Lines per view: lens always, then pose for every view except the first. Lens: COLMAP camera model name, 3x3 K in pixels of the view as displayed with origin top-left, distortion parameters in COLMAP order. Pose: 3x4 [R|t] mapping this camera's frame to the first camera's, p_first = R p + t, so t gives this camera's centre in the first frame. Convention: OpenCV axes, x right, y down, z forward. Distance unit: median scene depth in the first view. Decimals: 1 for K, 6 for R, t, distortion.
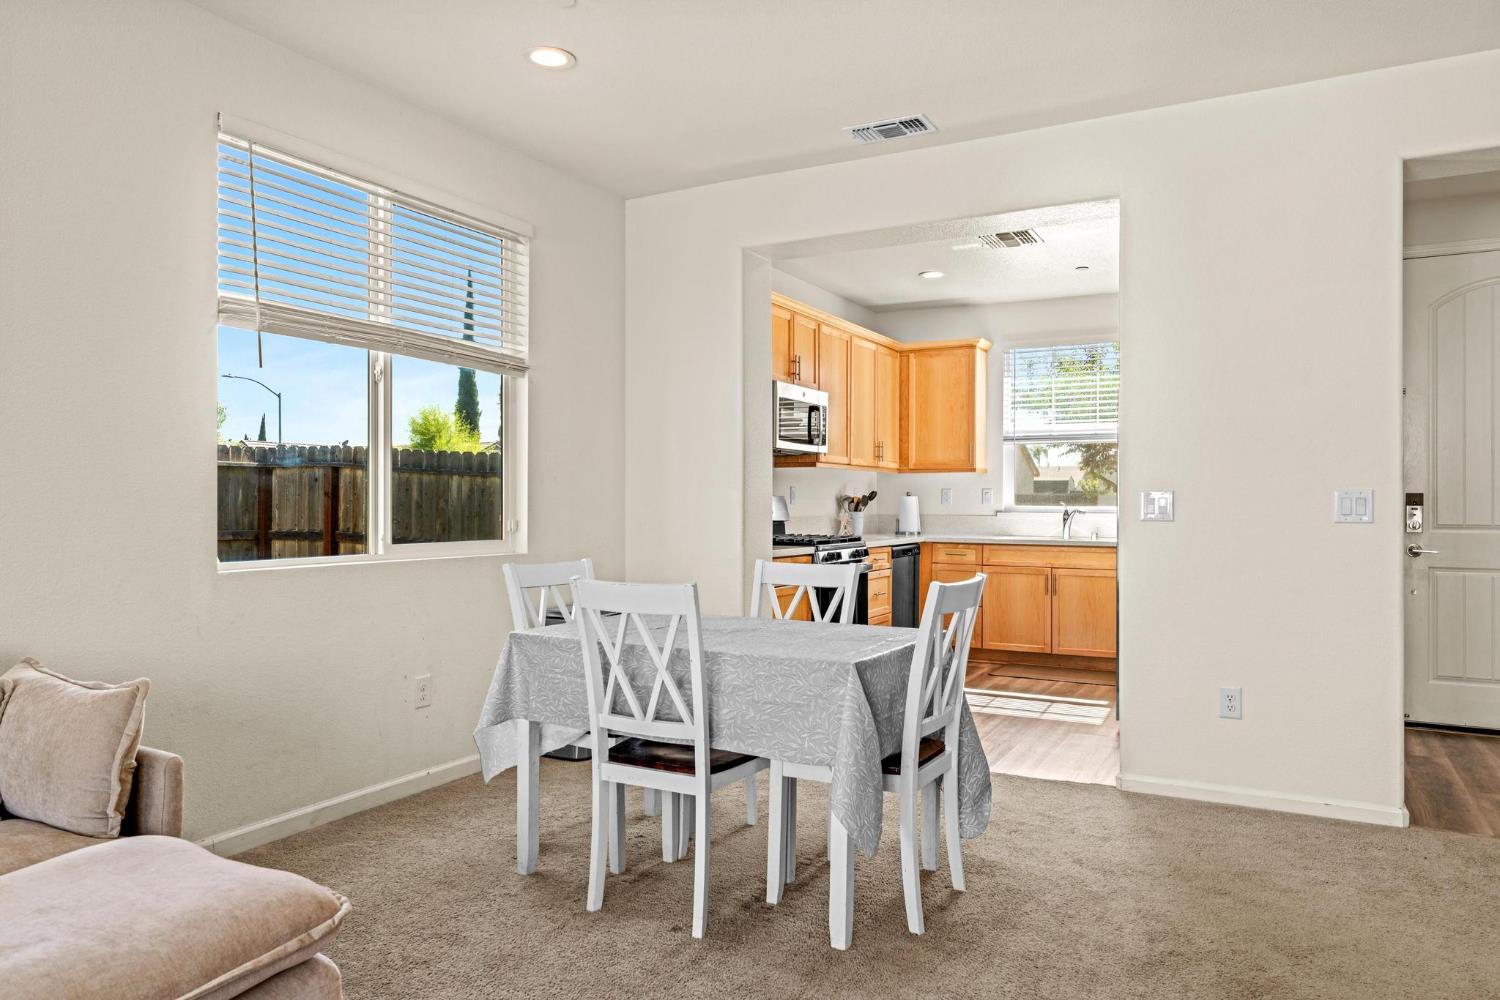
lens RADIAL K [[1013.9, 0, 750.0], [0, 1013.9, 500.0], [0, 0, 1]] dist [-0.003120, -0.000531]
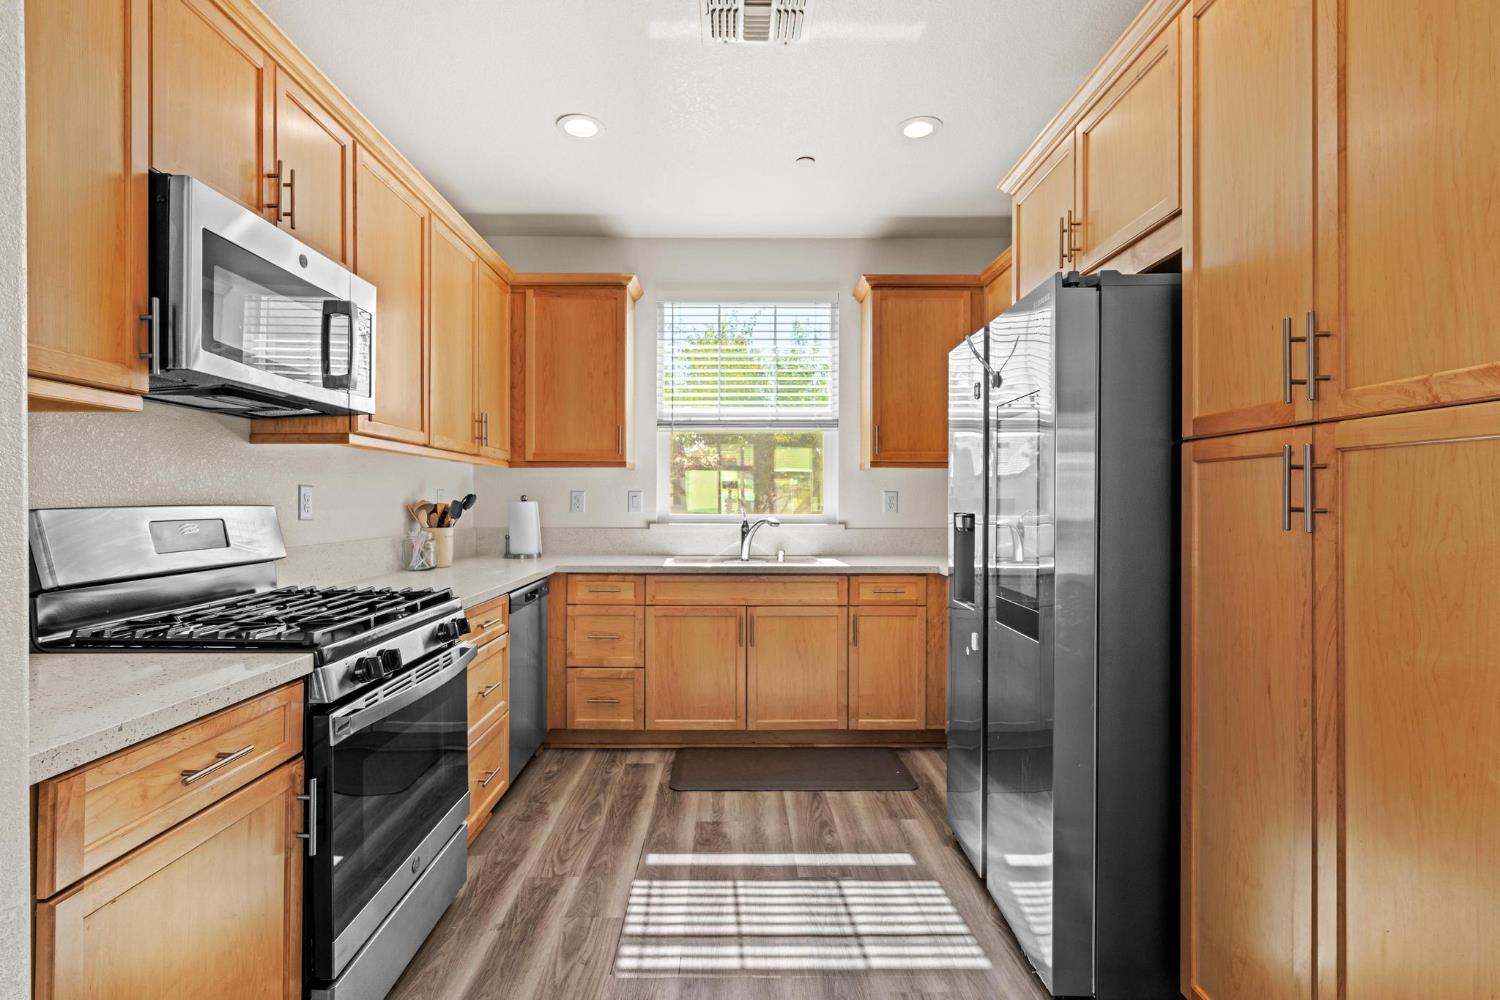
lens RADIAL K [[699.8, 0, 733.5], [0, 699.8, 505.0], [0, 0, 1]] dist [-0.003837, -0.000476]
pose [[0.878917, -0.004223, 0.476957, 0.060309], [0.000313, 0.999966, 0.008277, -0.005833], [-0.476975, -0.007125, 0.878888, 0.562021]]
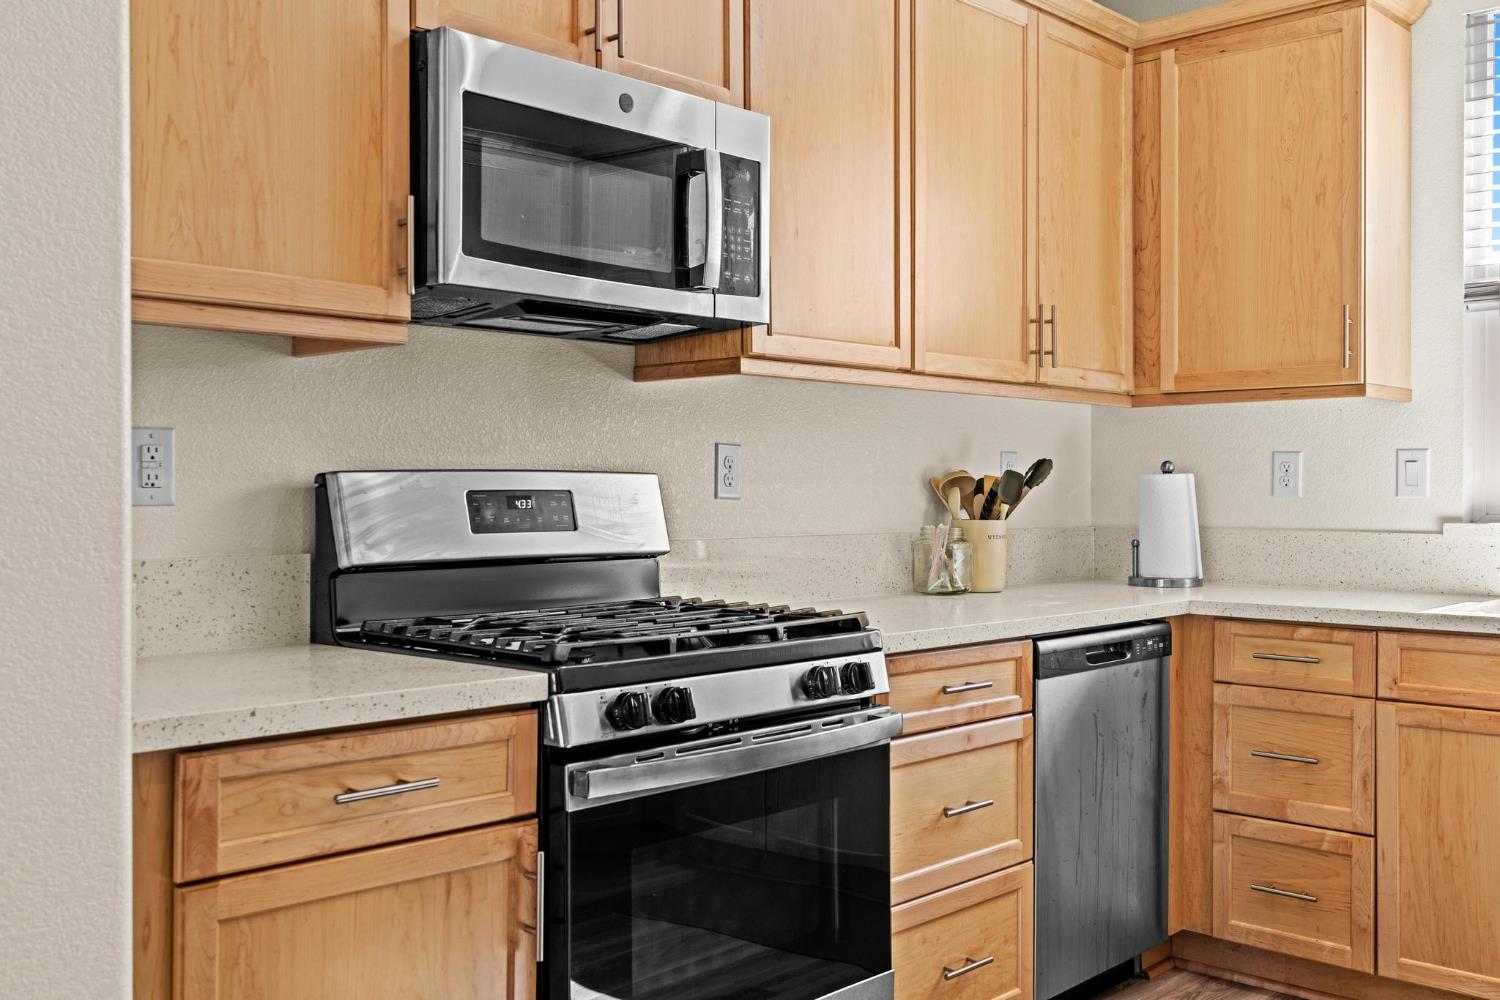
lens RADIAL K [[1472.7, 0, 750.0], [0, 1472.7, 500.0], [0, 0, 1]] dist [0.004420, 0.019934]
pose [[0.967106, -0.001030, -0.254370, 0.159307], [0.002772, 0.999975, 0.006490, 0.001523], [0.254357, -0.006982, 0.967085, 0.522752]]
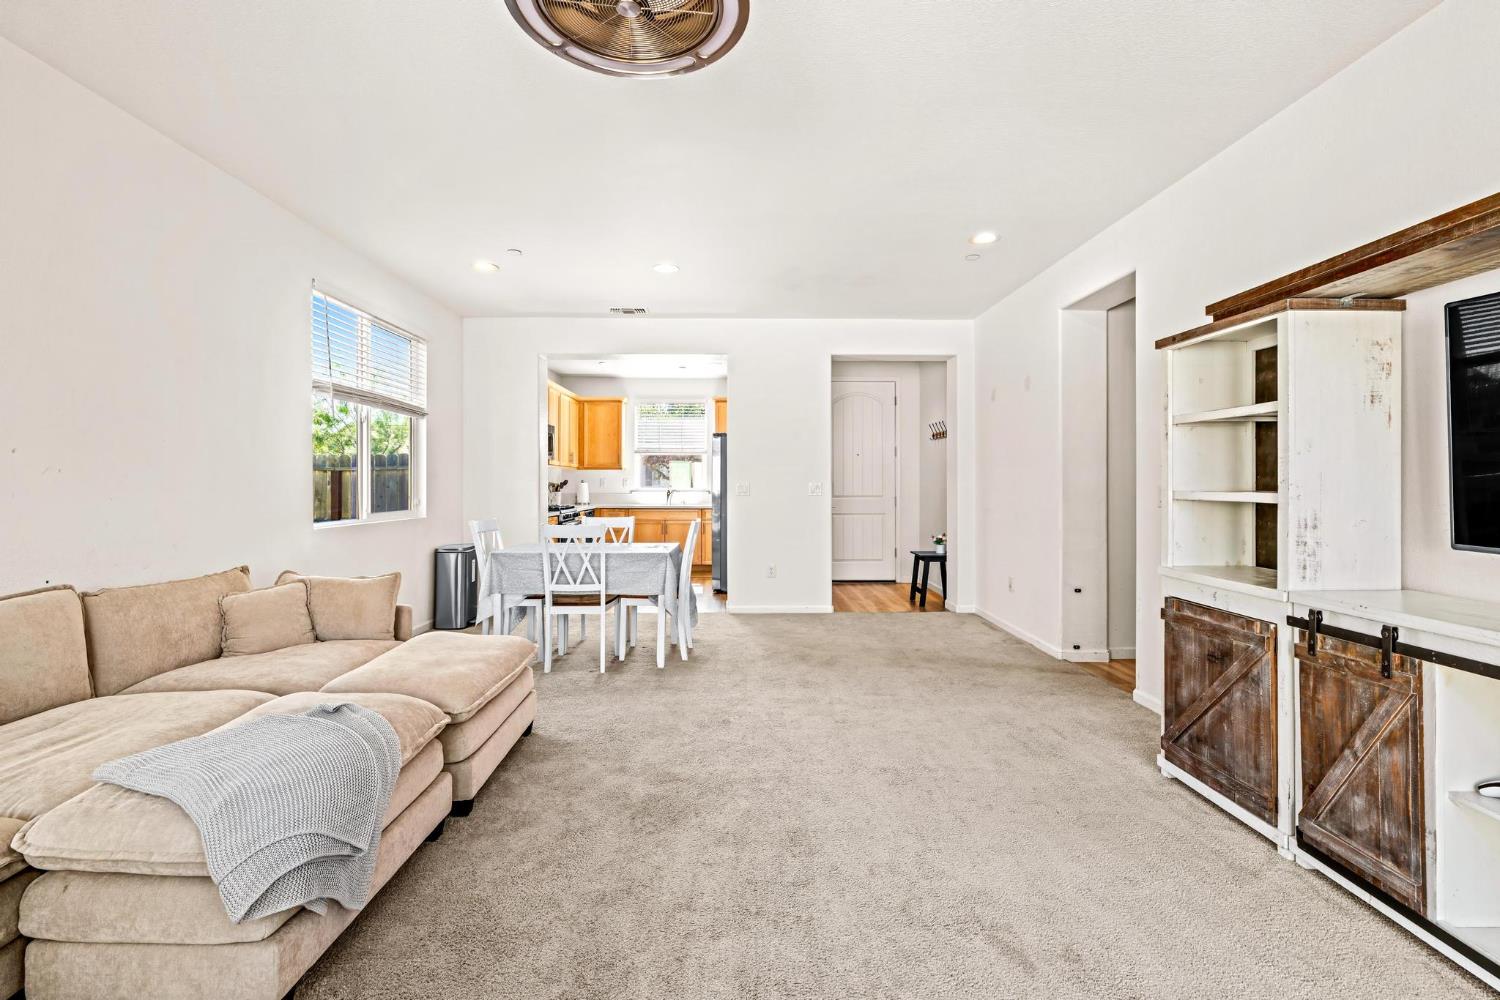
lens RADIAL K [[694.2, 0, 749.2], [0, 694.2, 487.4], [0, 0, 1]] dist [-0.000634, -0.000021]
pose [[0.869341, -0.002564, 0.494206, -0.207385], [-0.002189, 0.999957, 0.009039, -0.007923], [-0.494208, -0.008940, 0.869298, -0.219319]]
